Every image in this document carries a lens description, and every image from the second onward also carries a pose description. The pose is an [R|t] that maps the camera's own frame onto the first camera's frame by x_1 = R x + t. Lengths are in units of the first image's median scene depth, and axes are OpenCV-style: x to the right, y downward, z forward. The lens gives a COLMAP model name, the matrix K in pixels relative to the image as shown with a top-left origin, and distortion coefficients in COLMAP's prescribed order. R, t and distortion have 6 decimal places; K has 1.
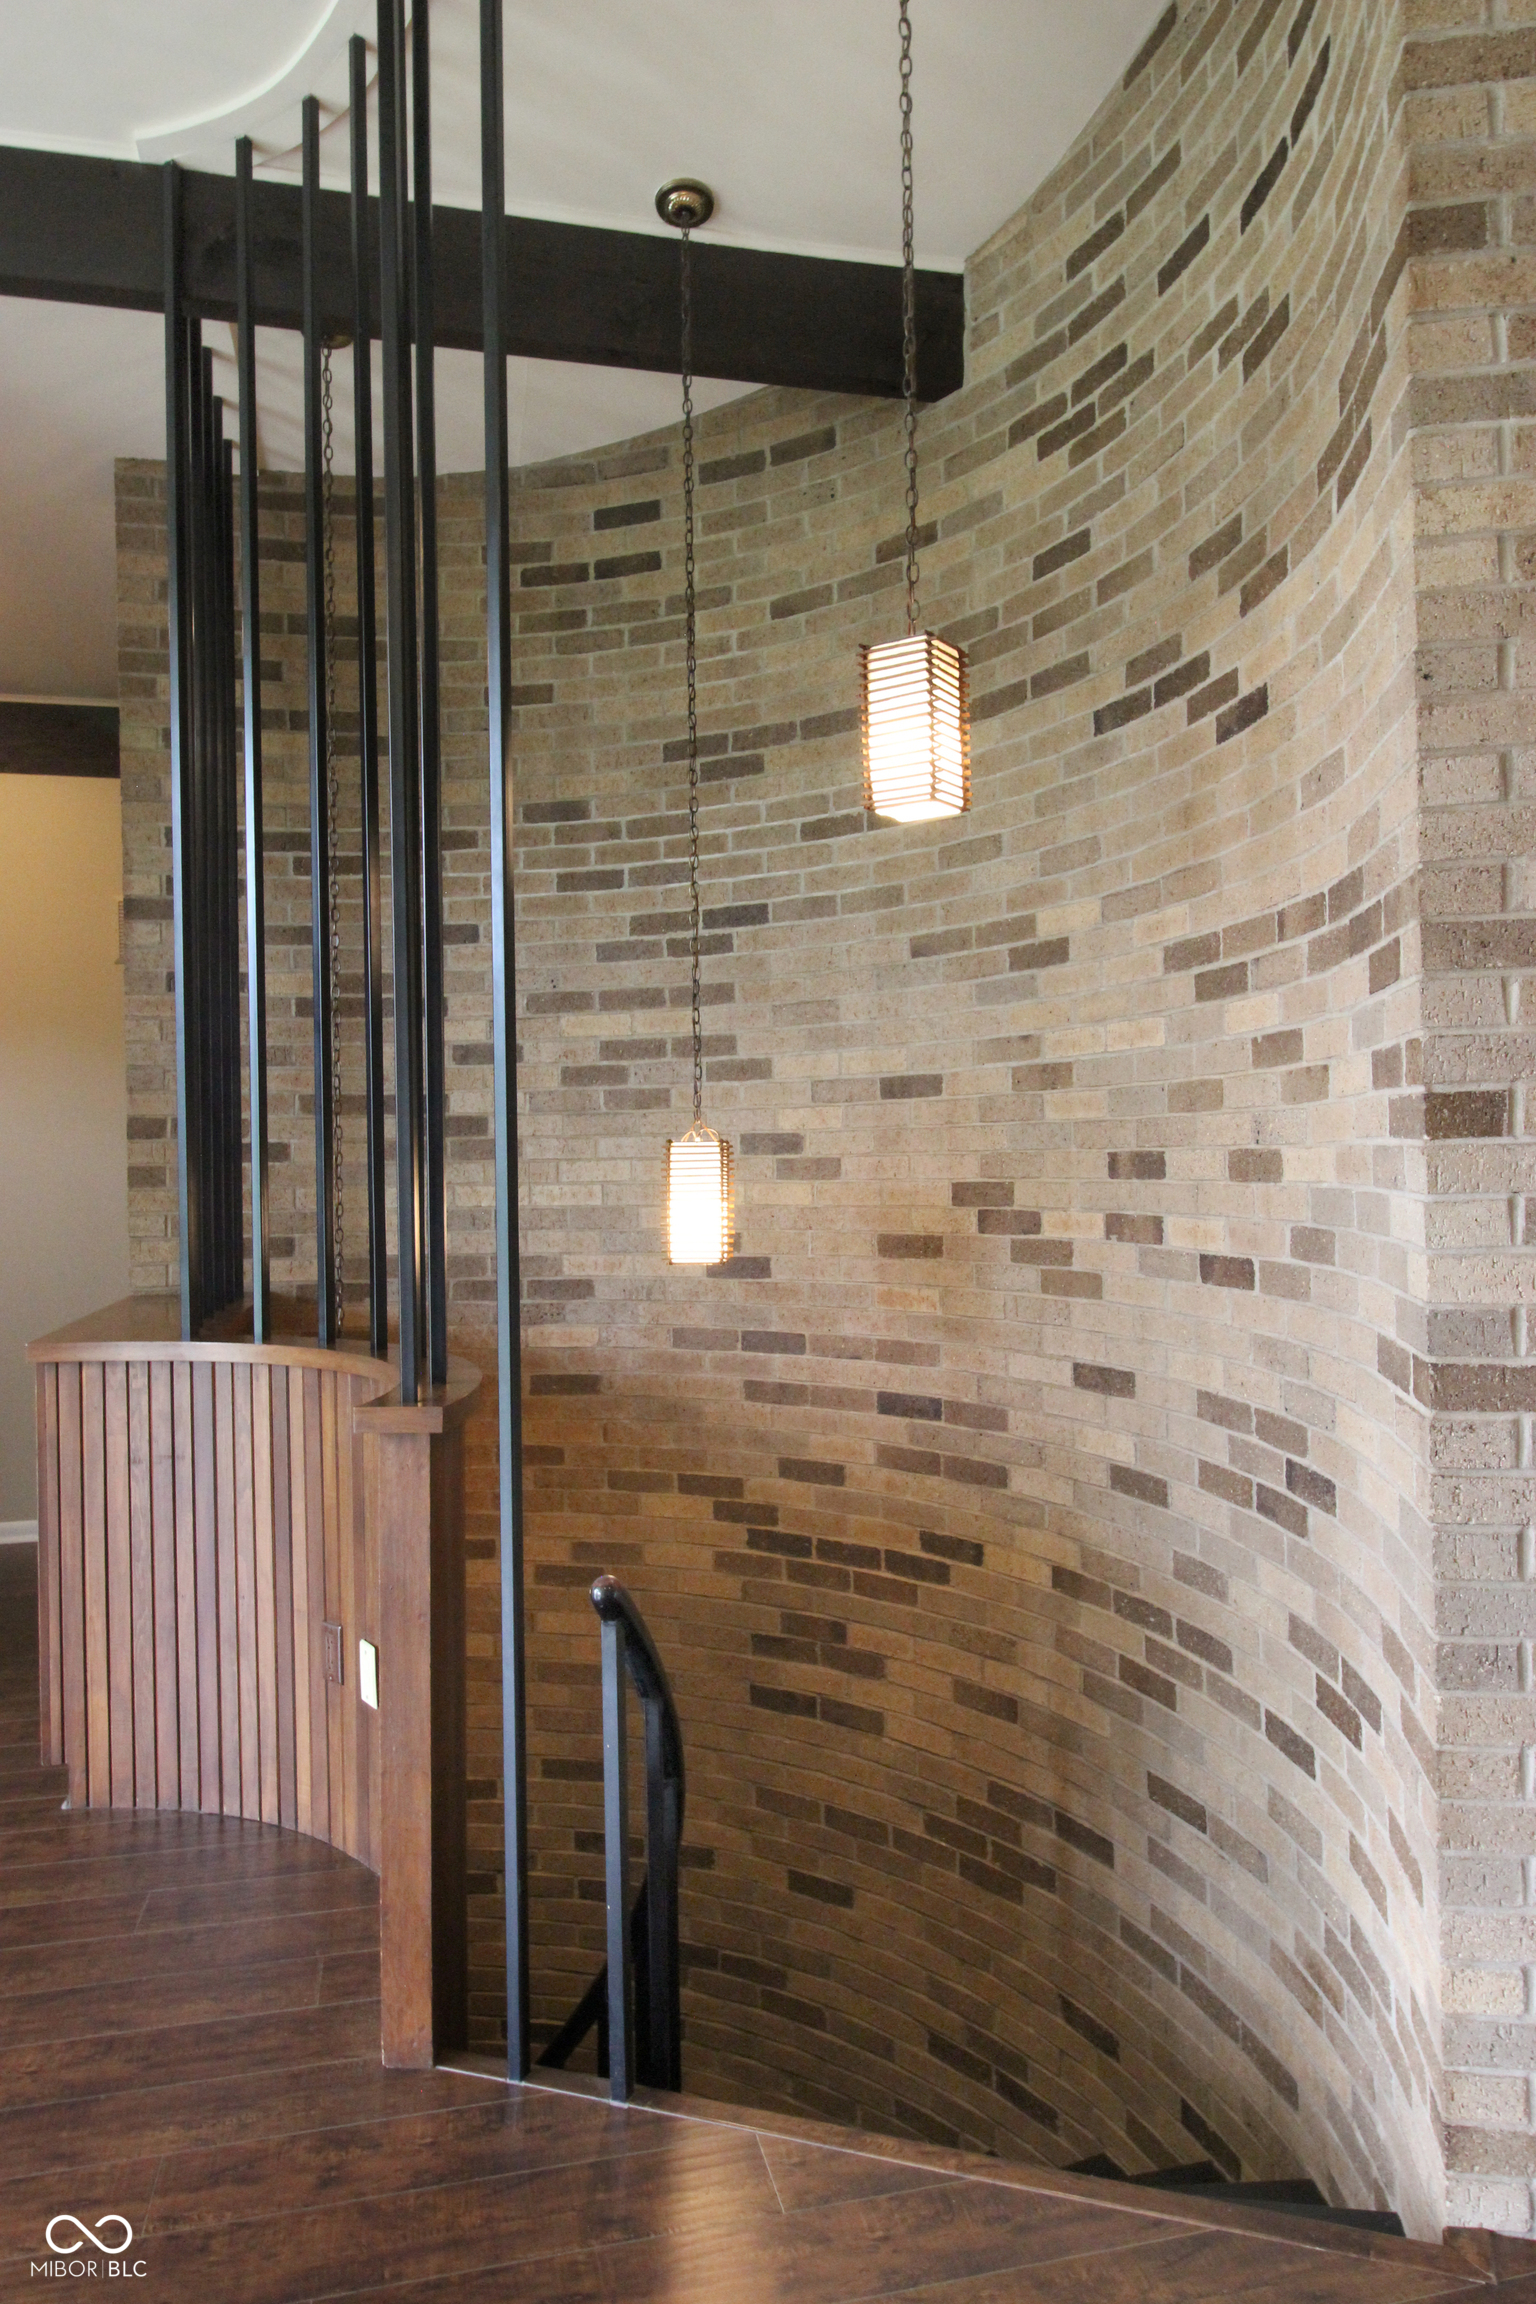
lens RADIAL K [[1550.8, 0, 766.6], [0, 1550.8, 1157.1], [0, 0, 1]] dist [0.009899, 0.000632]
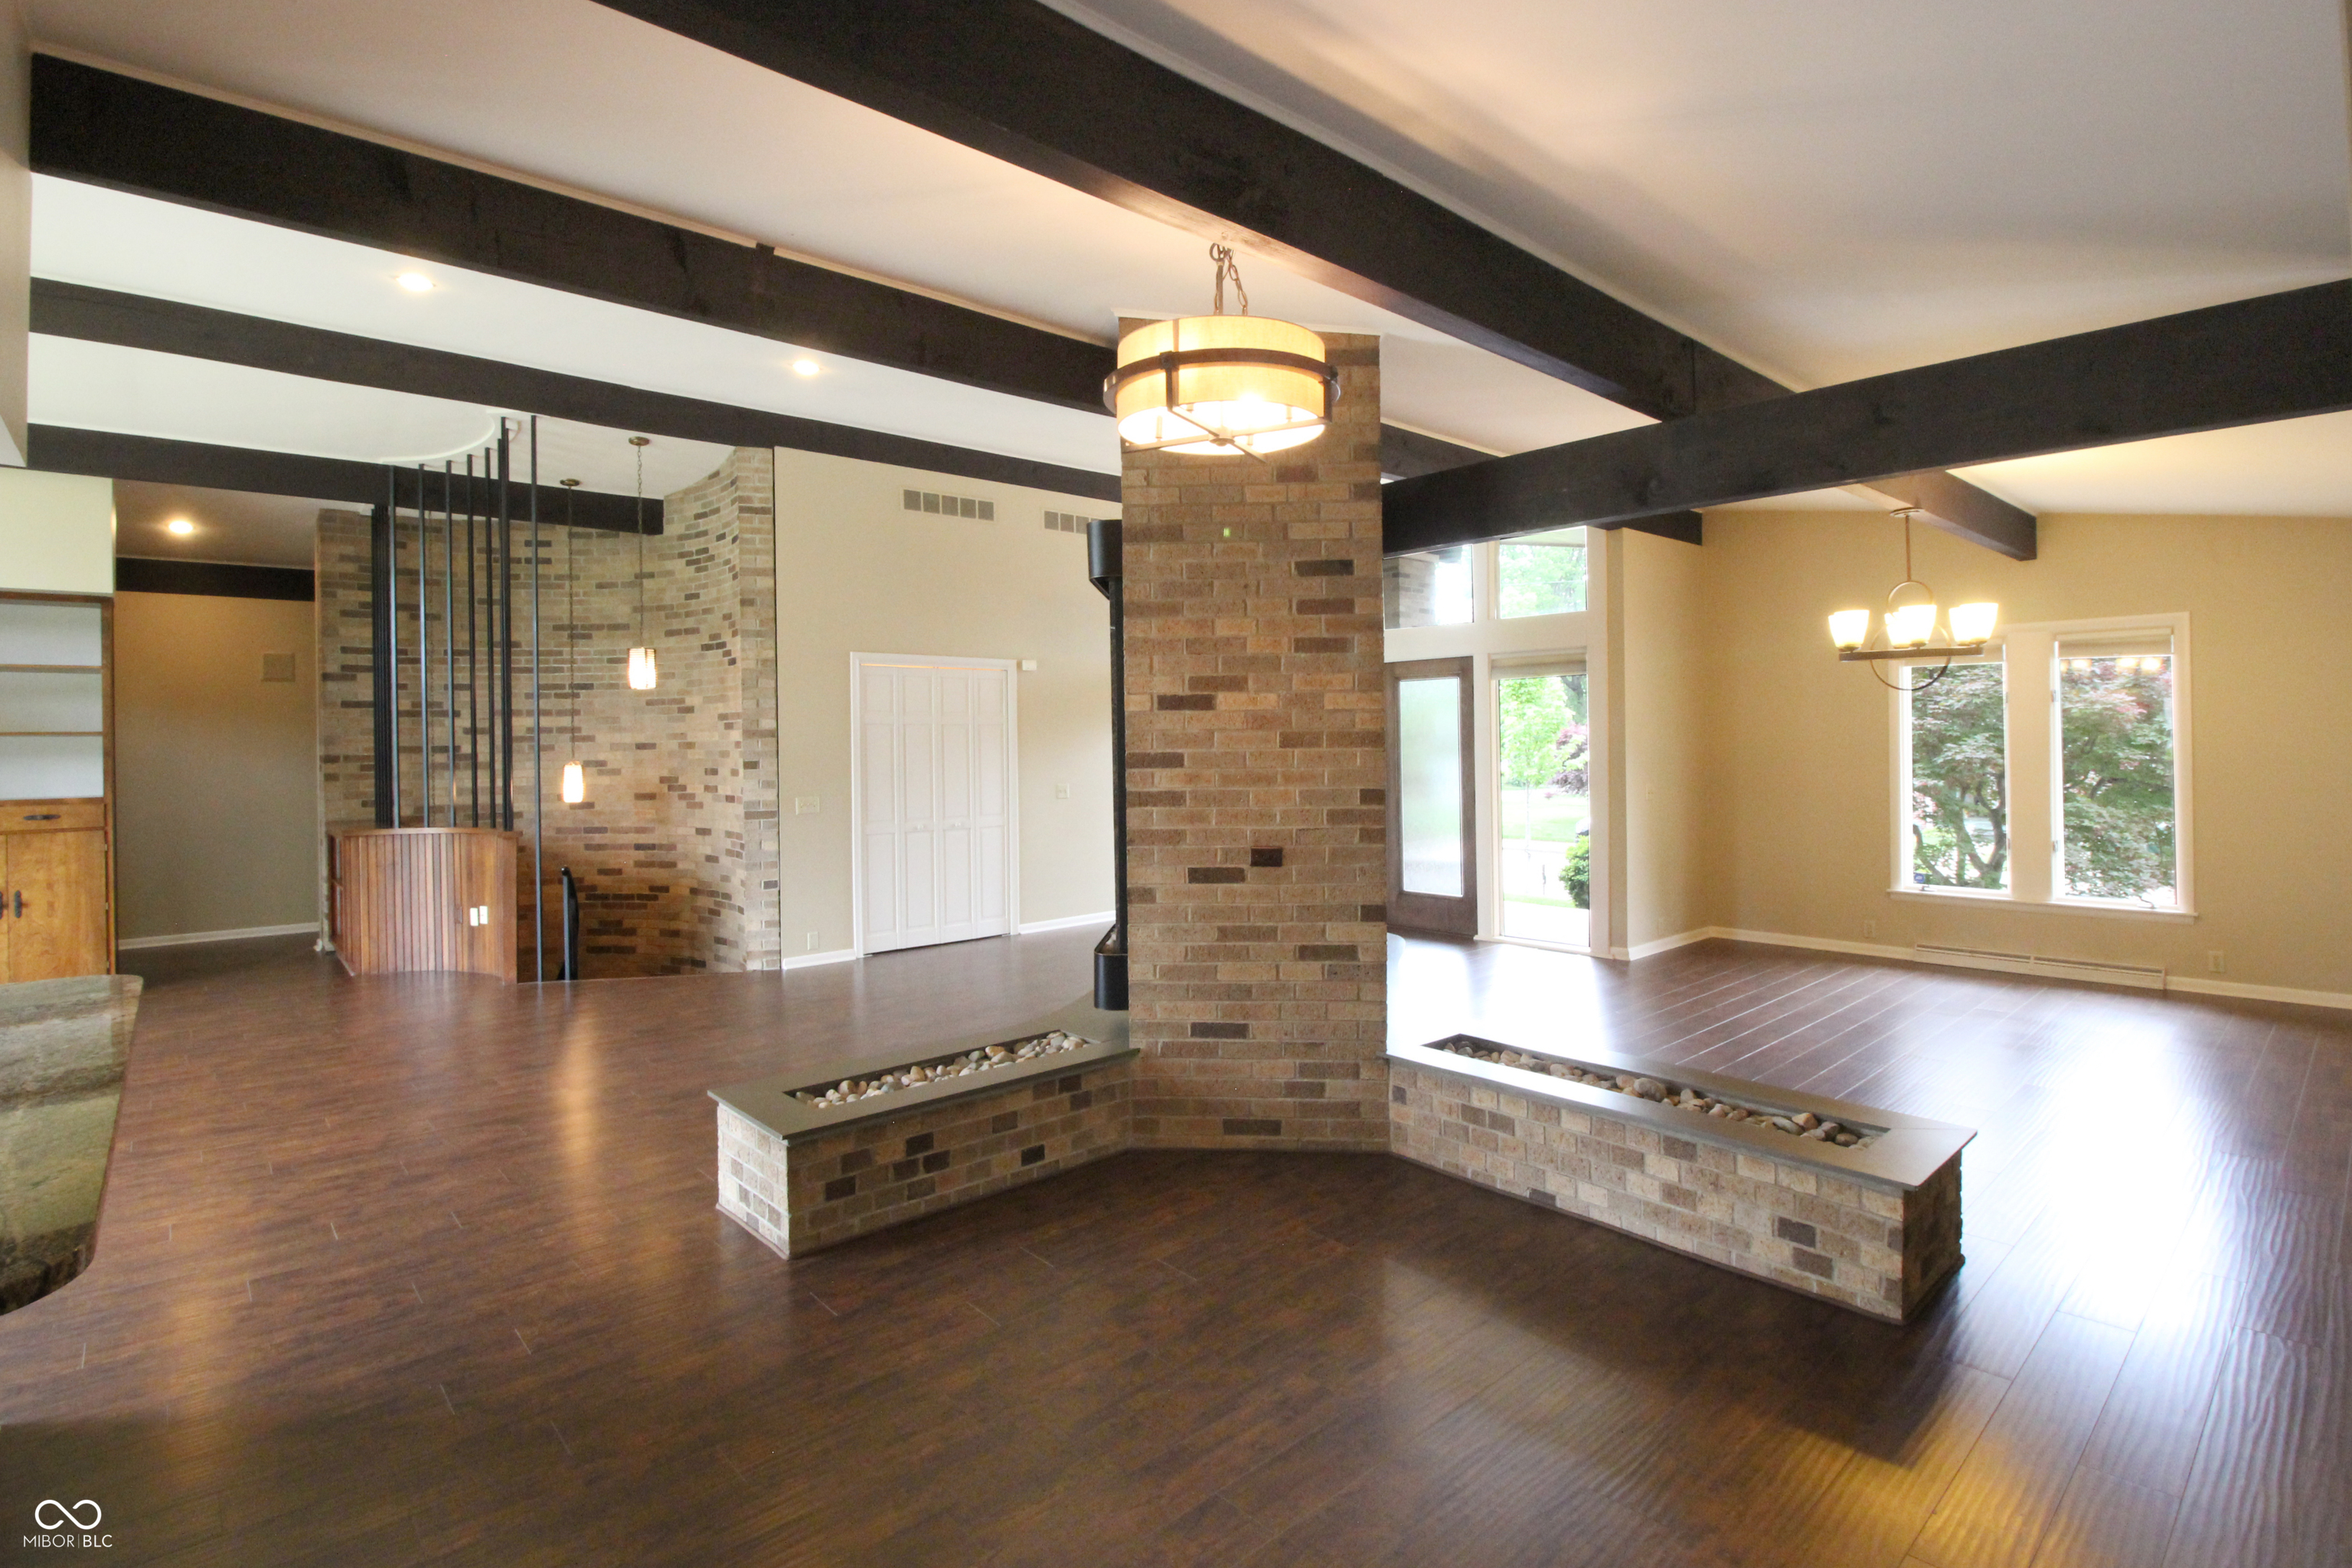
lens RADIAL K [[1092.8, 0, 1176.2], [0, 1092.8, 746.7], [0, 0, 1]] dist [-0.004204, -0.003729]
pose [[0.867003, 0.002122, 0.498299, -0.083481], [-0.000901, 0.999996, -0.002691, -0.041946], [-0.498303, 0.001884, 0.867001, -1.565155]]
